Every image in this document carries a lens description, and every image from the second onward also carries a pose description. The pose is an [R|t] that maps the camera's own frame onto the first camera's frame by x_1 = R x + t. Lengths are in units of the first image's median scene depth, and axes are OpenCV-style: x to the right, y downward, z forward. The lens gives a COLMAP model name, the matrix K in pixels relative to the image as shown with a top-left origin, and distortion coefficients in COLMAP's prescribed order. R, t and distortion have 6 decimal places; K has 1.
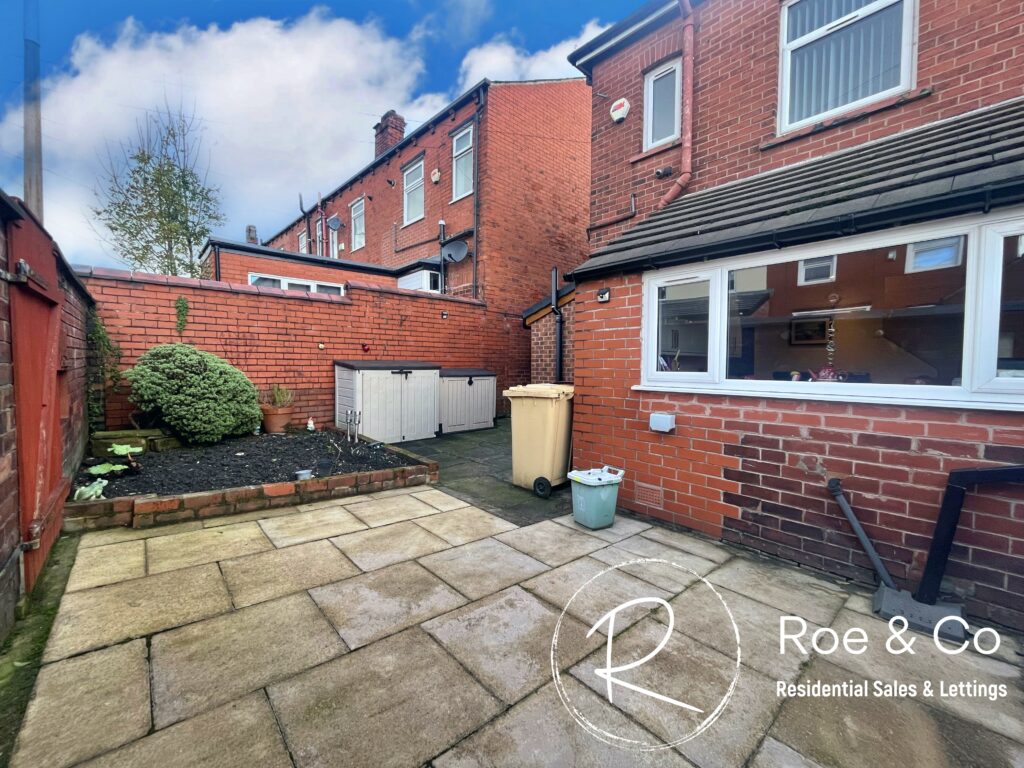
lens RADIAL K [[413.3, 0, 511.1], [0, 413.3, 379.8], [0, 0, 1]] dist [-0.003062, -0.000562]
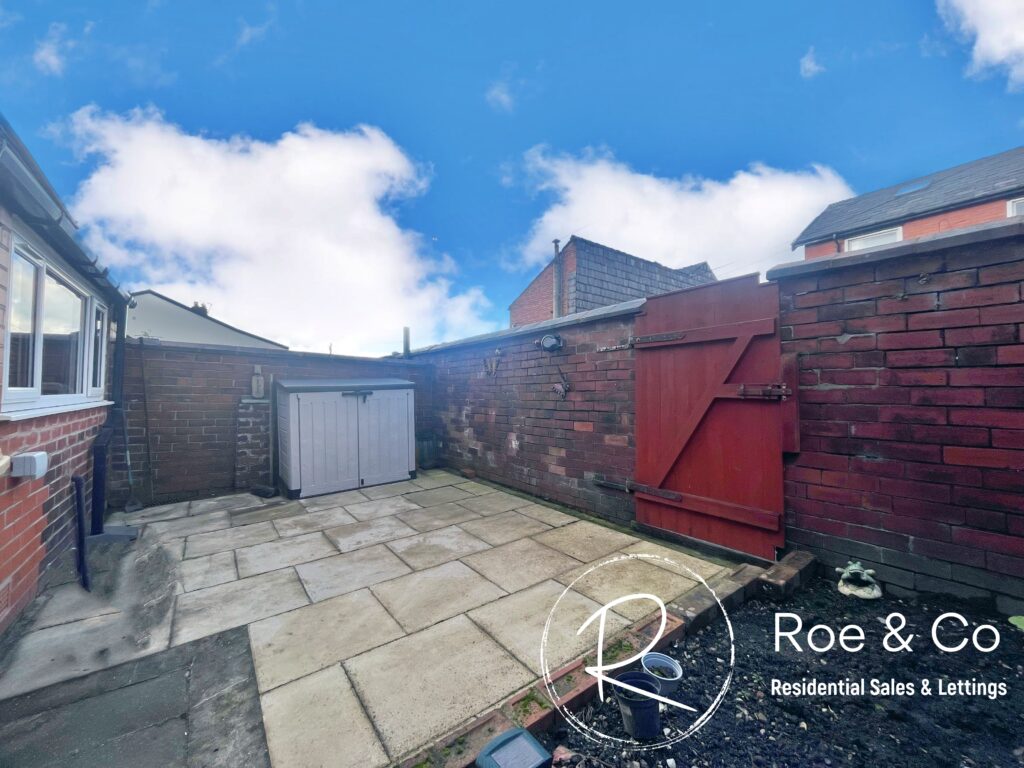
lens RADIAL K [[413.3, 0, 511.1], [0, 413.3, 379.8], [0, 0, 1]] dist [-0.003062, -0.000562]
pose [[-0.995137, -0.018434, 0.096756, -0.617236], [-0.017876, 0.999818, 0.006622, -0.069185], [-0.096861, 0.004860, -0.995286, 2.181317]]
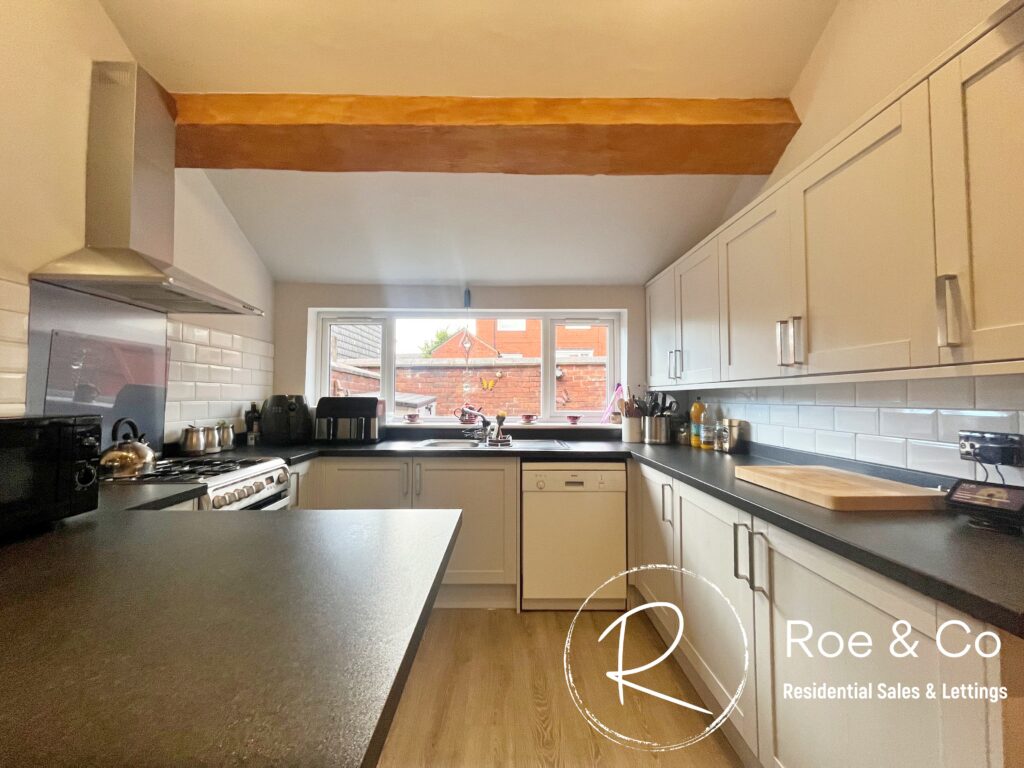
lens RADIAL K [[413.3, 0, 511.1], [0, 413.3, 379.8], [0, 0, 1]] dist [-0.003062, -0.000562]
pose [[-0.659653, -0.041331, -0.750433, 1.787160], [-0.035927, 0.999079, -0.023445, -0.089715], [0.750711, 0.011496, -0.660531, 2.127856]]
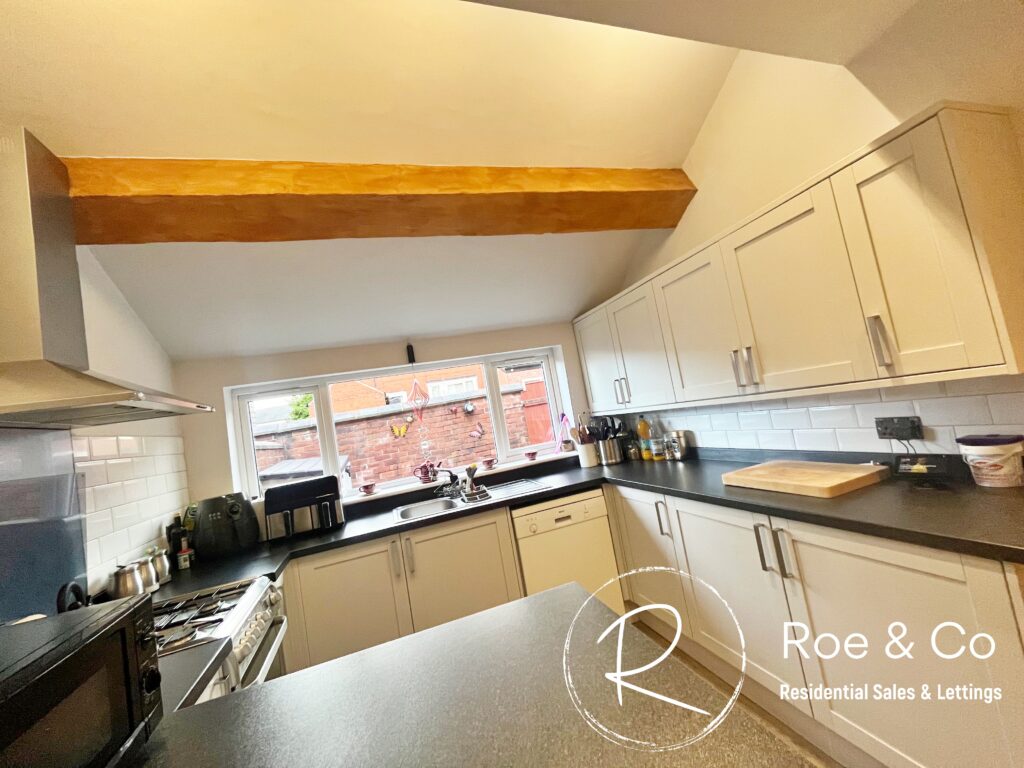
lens RADIAL K [[413.3, 0, 511.1], [0, 413.3, 379.8], [0, 0, 1]] dist [-0.003062, -0.000562]
pose [[-0.411859, -0.010811, -0.911183, 1.937249], [0.135245, 0.988130, -0.072855, -0.158792], [0.901155, -0.153239, -0.405508, 1.938978]]
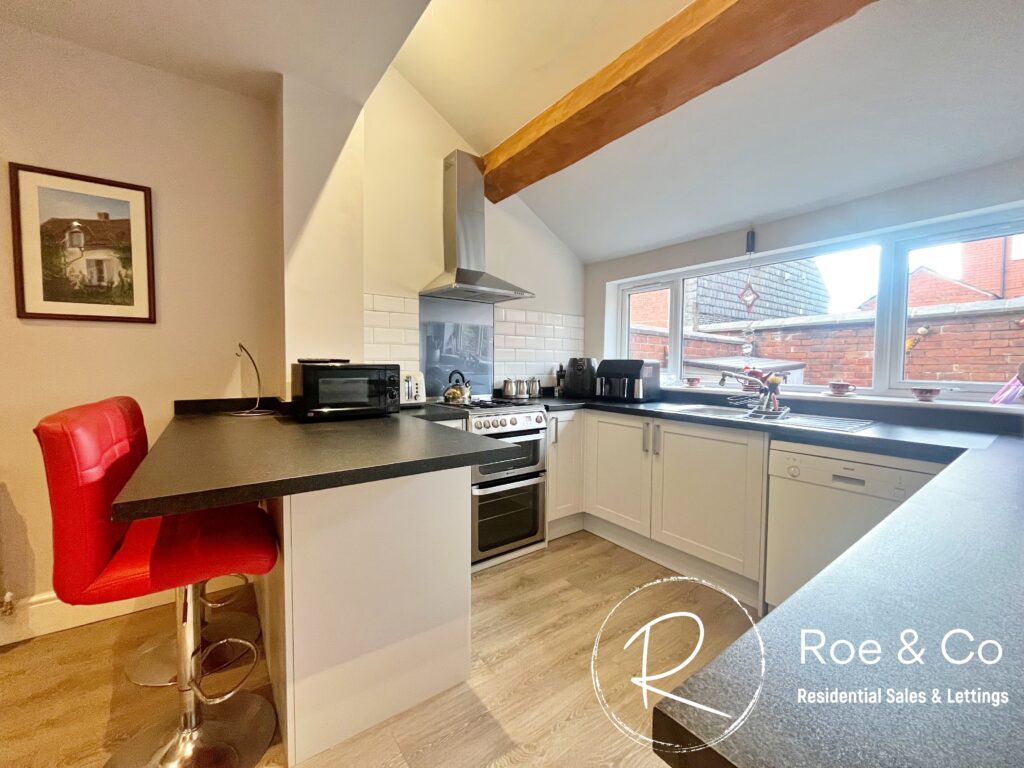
lens RADIAL K [[413.3, 0, 511.1], [0, 413.3, 379.8], [0, 0, 1]] dist [-0.003062, -0.000562]
pose [[-0.994219, -0.021005, 0.105300, 1.415196], [-0.012818, 0.996884, 0.077833, -0.084975], [-0.106607, 0.076034, -0.991390, 2.334999]]
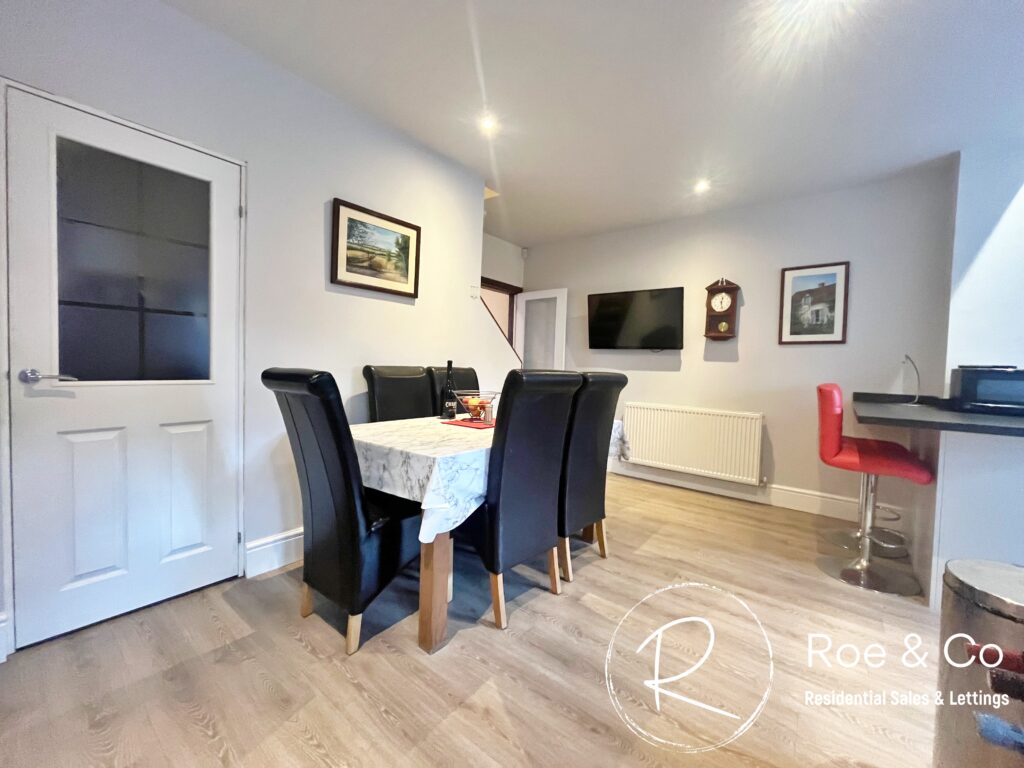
lens RADIAL K [[413.3, 0, 511.1], [0, 413.3, 379.8], [0, 0, 1]] dist [-0.003062, -0.000562]
pose [[-0.163677, -0.046352, 0.985424, 1.051911], [0.001408, 0.998884, 0.047219, -0.071095], [-0.986513, 0.009116, -0.163429, 2.895399]]
